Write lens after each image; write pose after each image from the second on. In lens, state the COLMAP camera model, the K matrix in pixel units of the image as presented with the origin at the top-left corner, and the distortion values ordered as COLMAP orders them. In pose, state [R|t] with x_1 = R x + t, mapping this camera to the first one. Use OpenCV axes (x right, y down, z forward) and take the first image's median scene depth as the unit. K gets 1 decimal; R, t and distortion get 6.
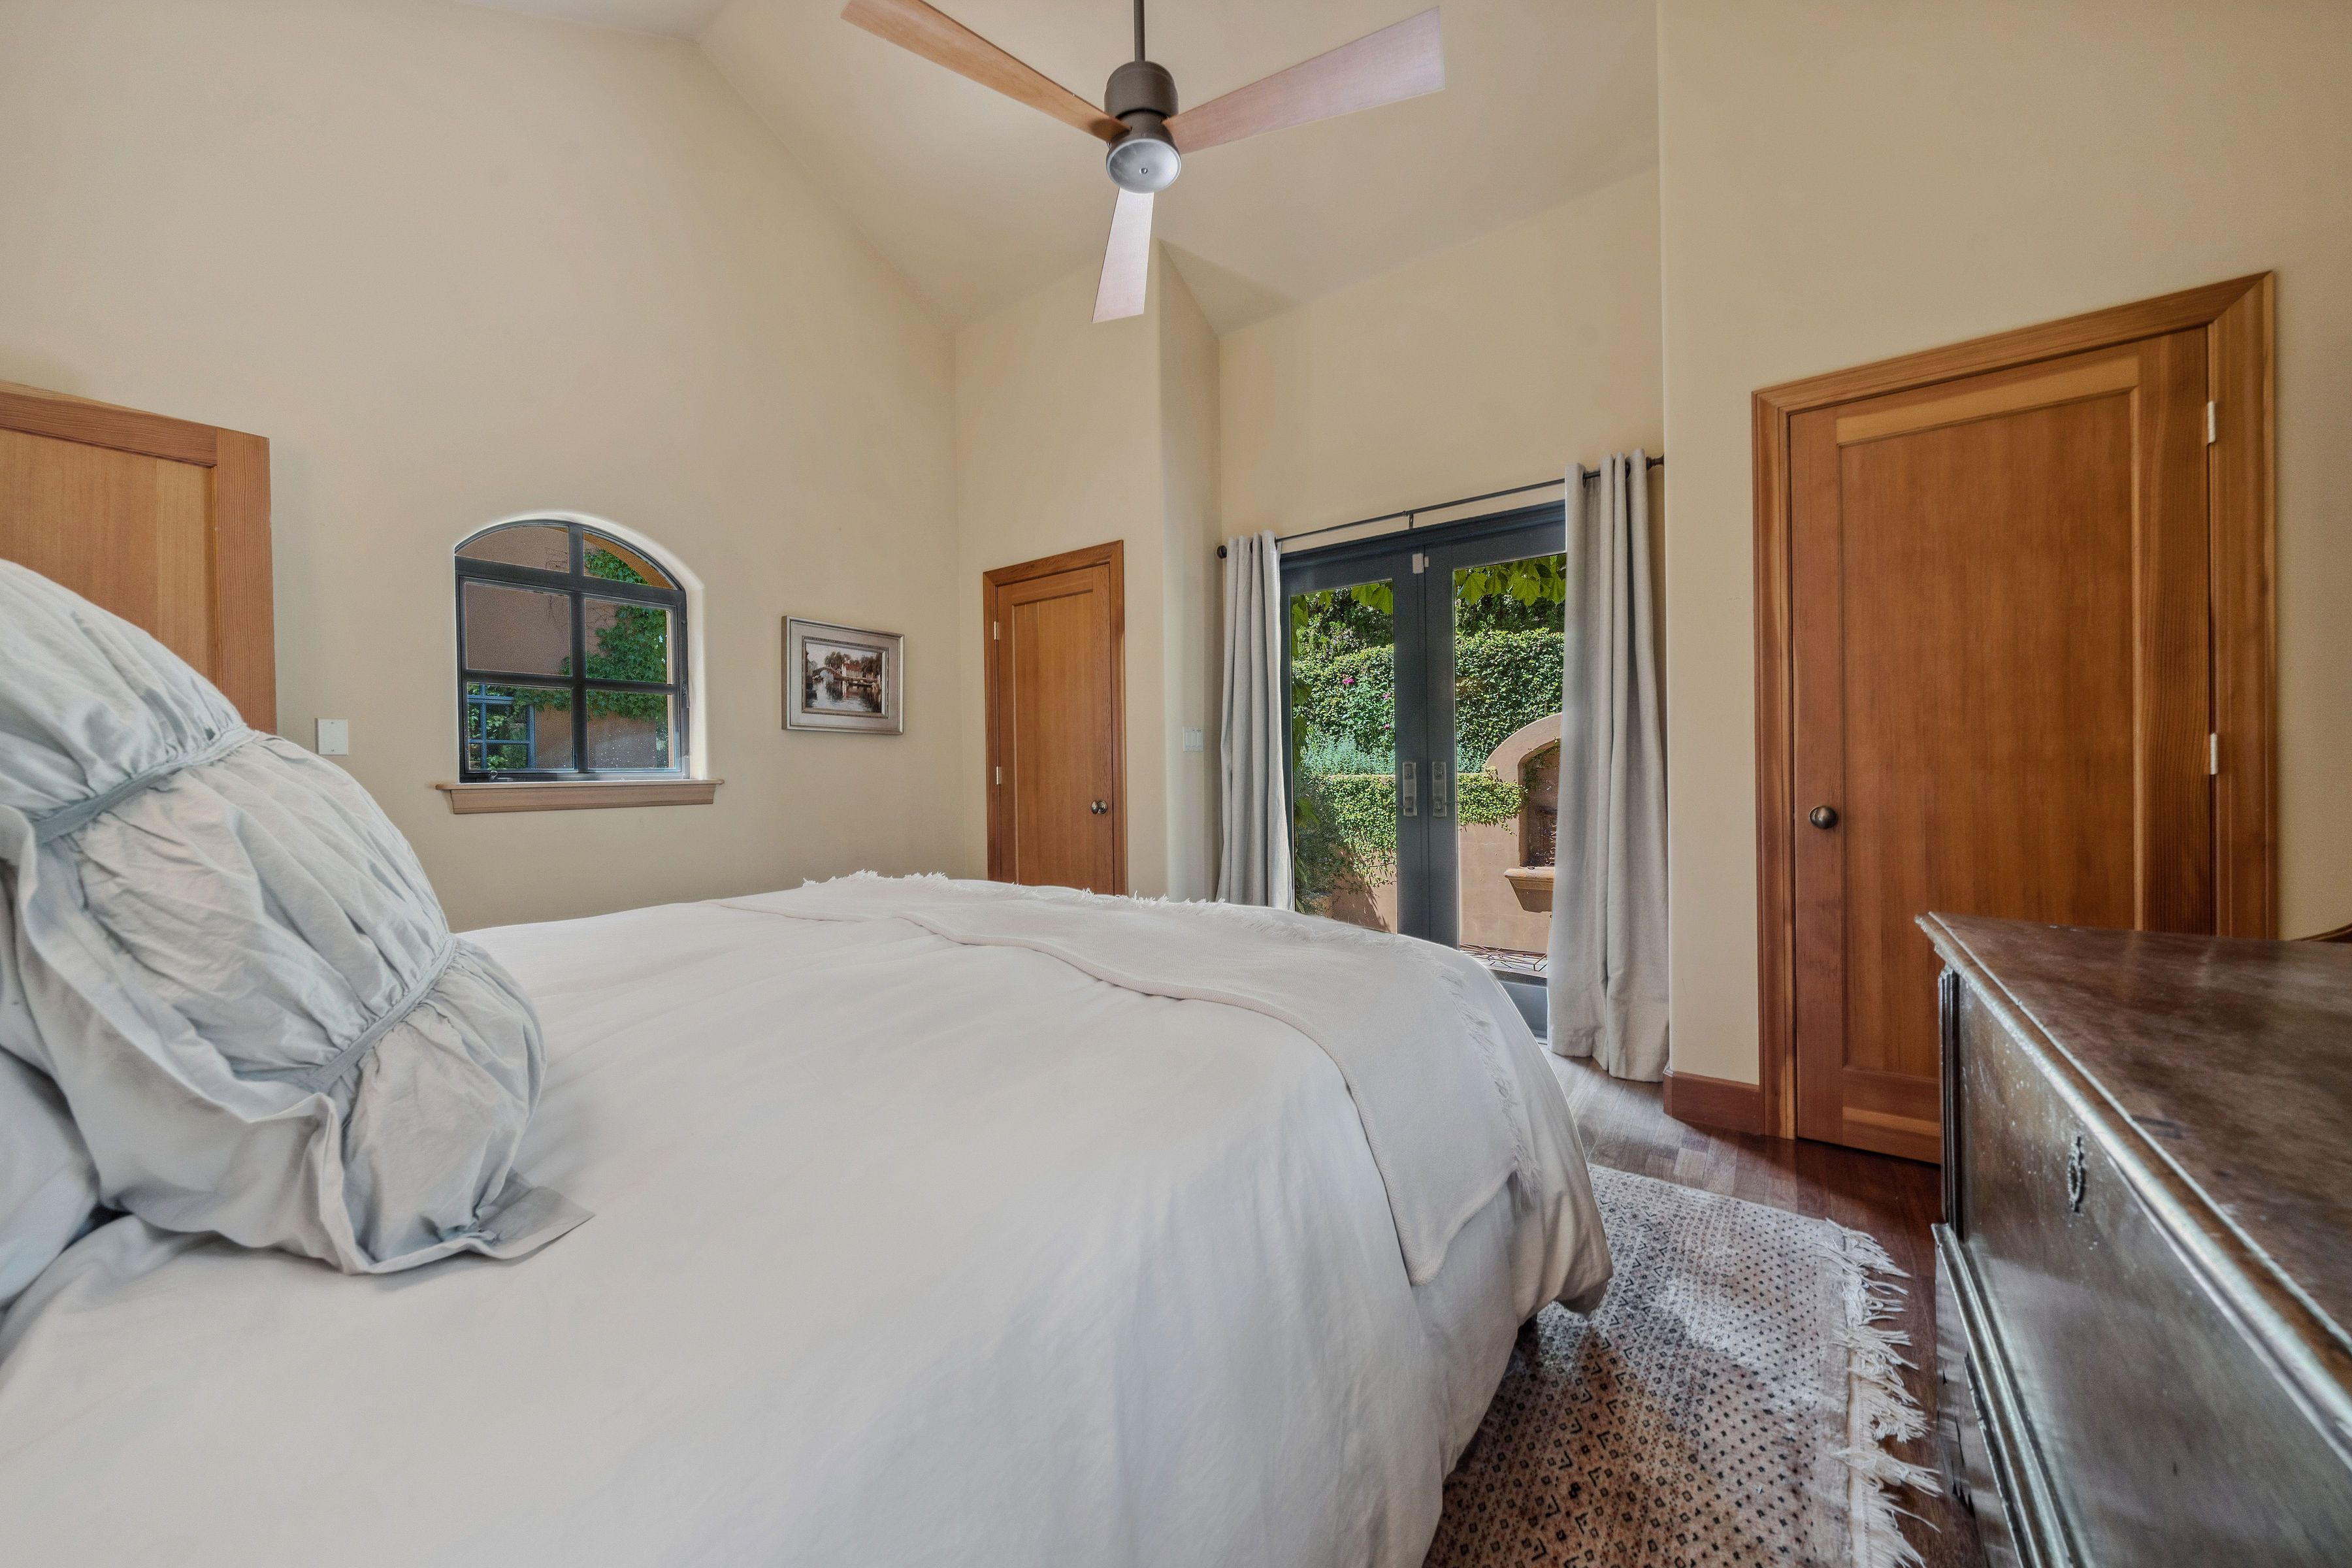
lens RADIAL K [[814.5, 0, 1169.1], [0, 814.5, 779.9], [0, 0, 1]] dist [-0.007470, 0.000094]
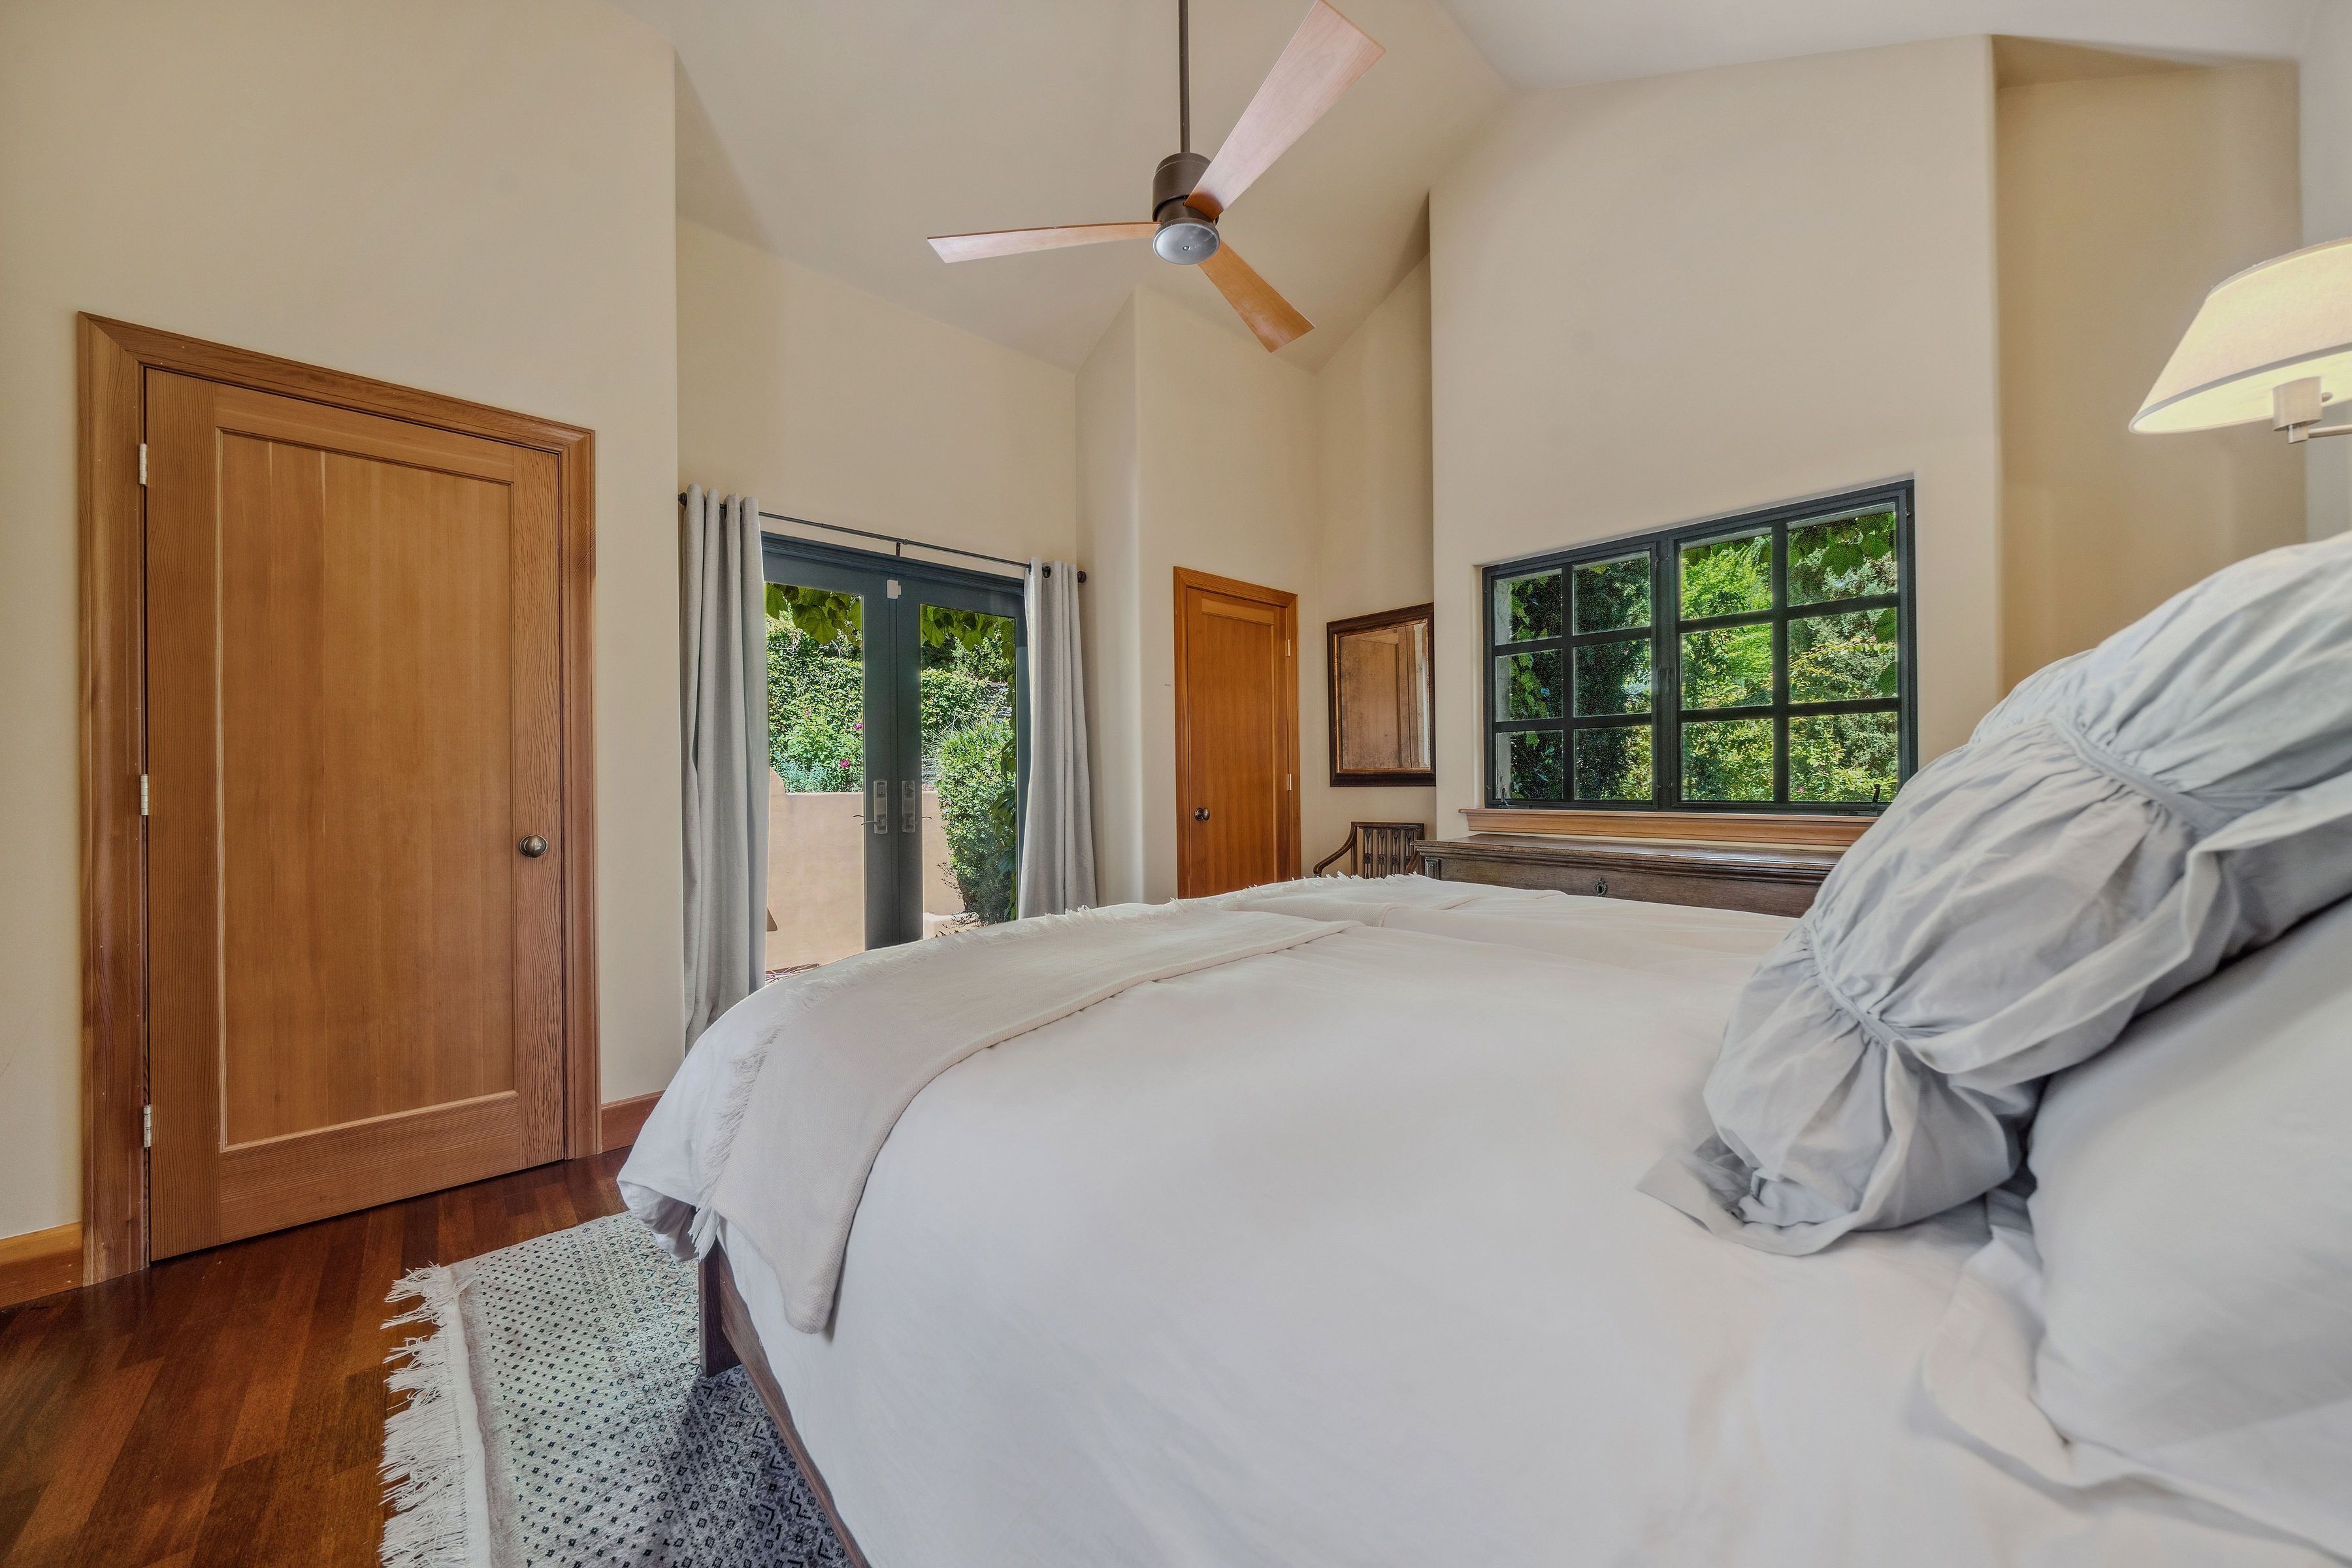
lens RADIAL K [[814.5, 0, 1165.2], [0, 814.5, 782.7], [0, 0, 1]] dist [-0.007470, 0.000094]
pose [[0.197446, 0.015553, 0.980190, -0.648773], [0.016705, 0.999676, -0.019227, 0.006200], [-0.980171, 0.020170, 0.197123, 0.467892]]
